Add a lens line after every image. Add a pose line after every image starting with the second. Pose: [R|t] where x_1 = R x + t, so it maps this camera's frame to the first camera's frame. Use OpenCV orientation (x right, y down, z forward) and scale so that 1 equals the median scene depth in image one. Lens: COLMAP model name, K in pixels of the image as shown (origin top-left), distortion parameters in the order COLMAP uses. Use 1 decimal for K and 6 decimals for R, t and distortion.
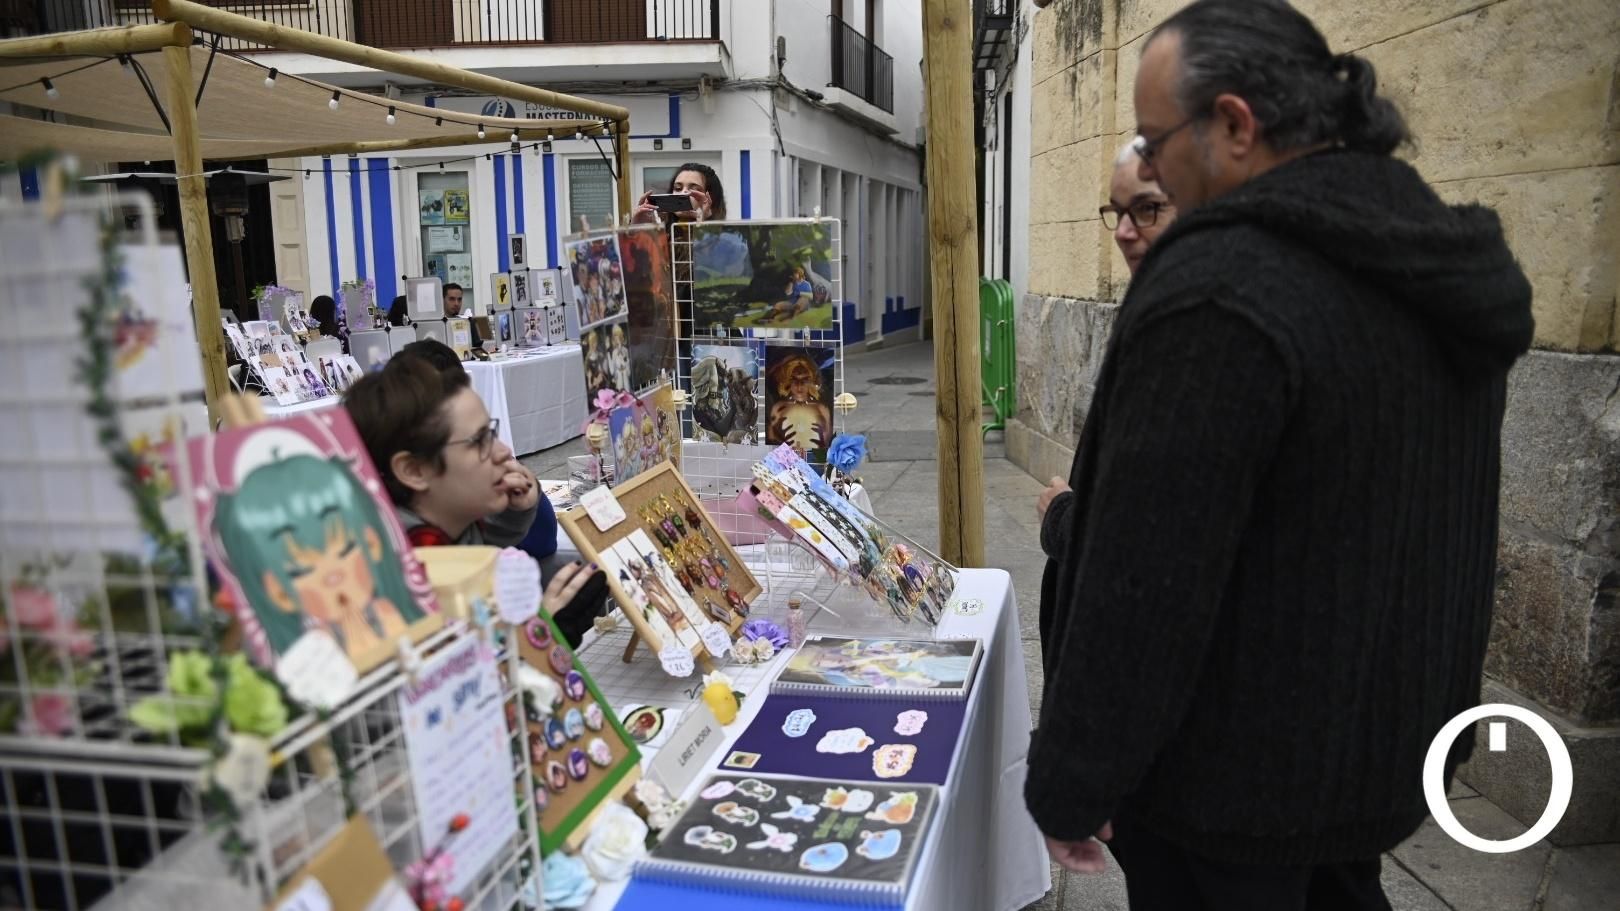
lens RADIAL K [[1171.0, 0, 828.6], [0, 1171.0, 423.9], [0, 0, 1]] dist [-0.108646, 0.076523]
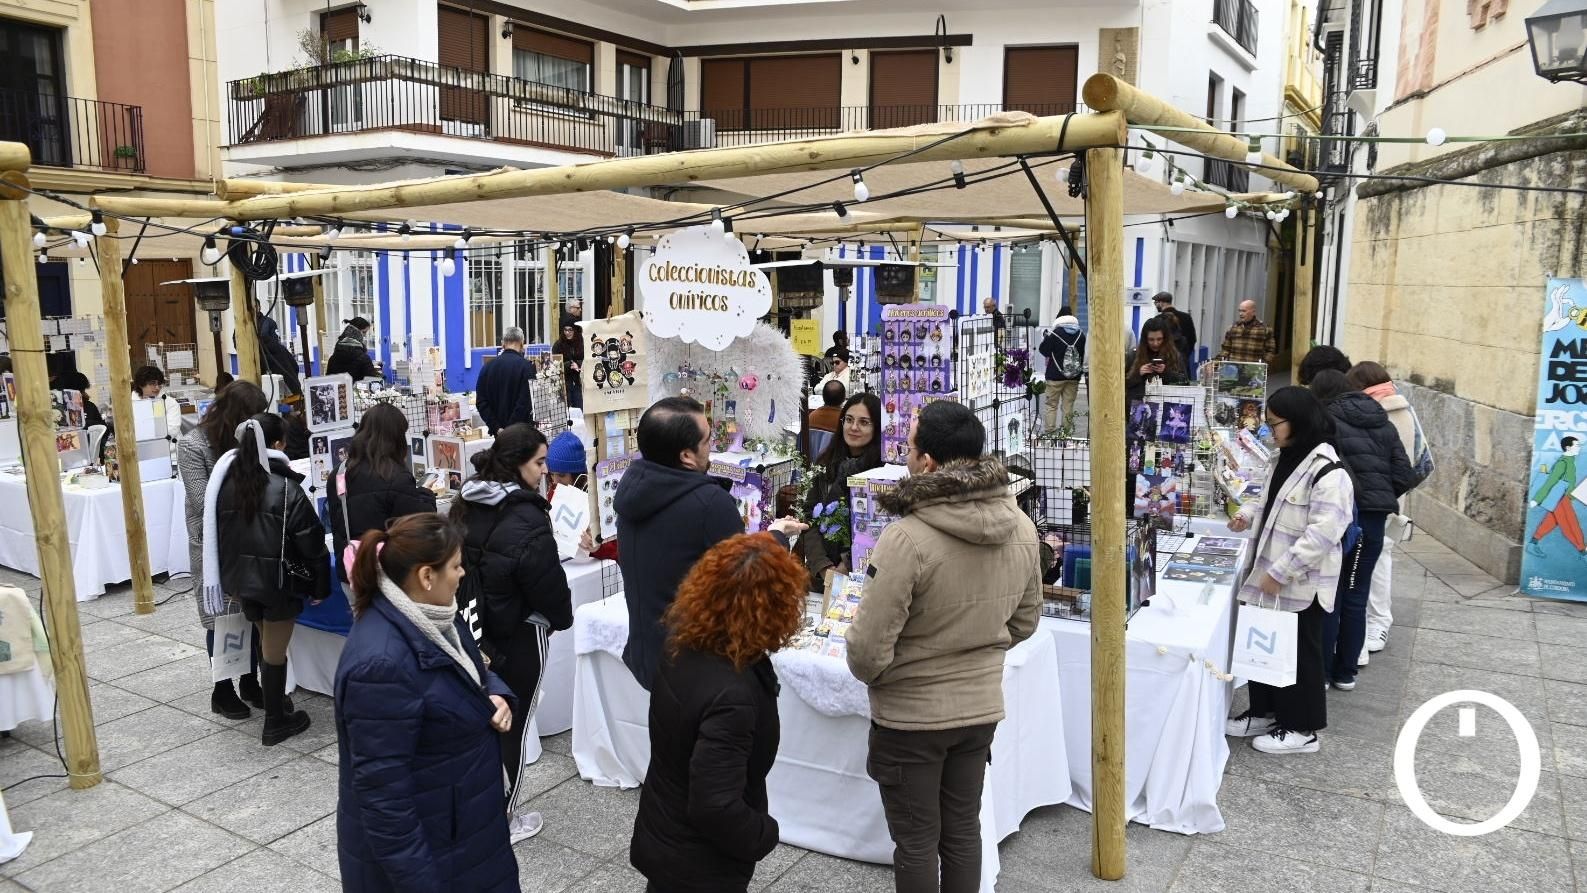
lens RADIAL K [[1147.1, 0, 801.5], [0, 1147.1, 439.2], [0, 0, 1]] dist [-0.108646, 0.076523]
pose [[0.955490, 0.069006, -0.286839, -0.352302], [-0.067854, 0.997597, 0.013968, 0.097480], [0.287114, 0.006117, 0.957877, -2.722325]]
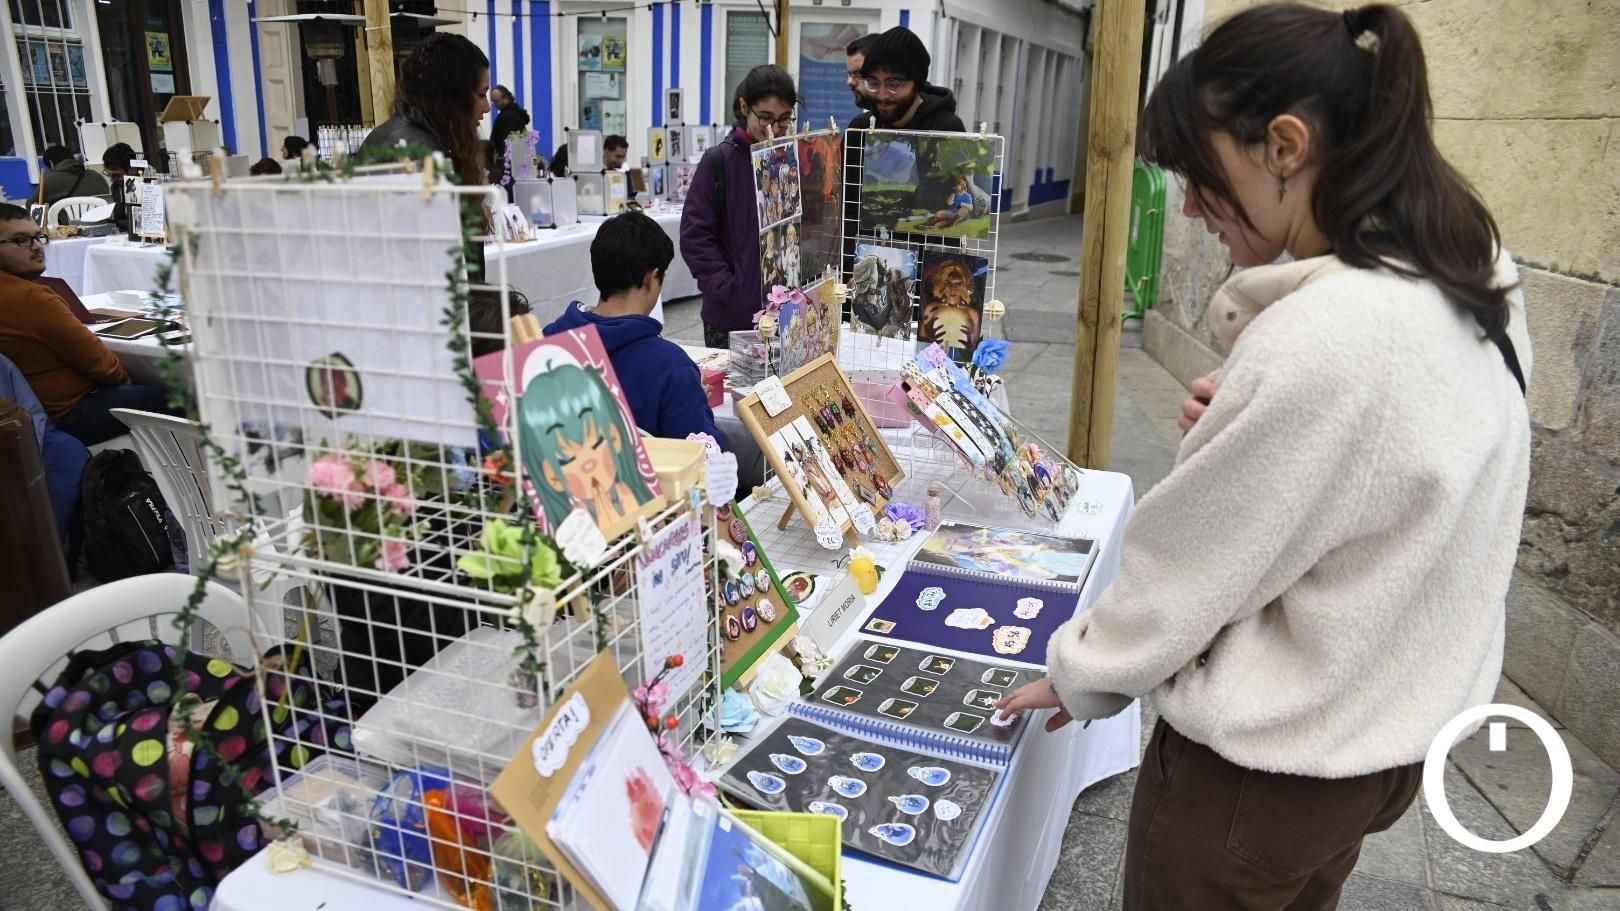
lens RADIAL K [[1171.0, 0, 818.8], [0, 1171.0, 458.4], [0, 0, 1]] dist [-0.108646, 0.076523]
pose [[0.989839, 0.089111, -0.110804, -0.015494], [-0.071634, 0.985663, 0.152767, -0.038274], [0.122829, -0.143278, 0.982031, -0.101728]]
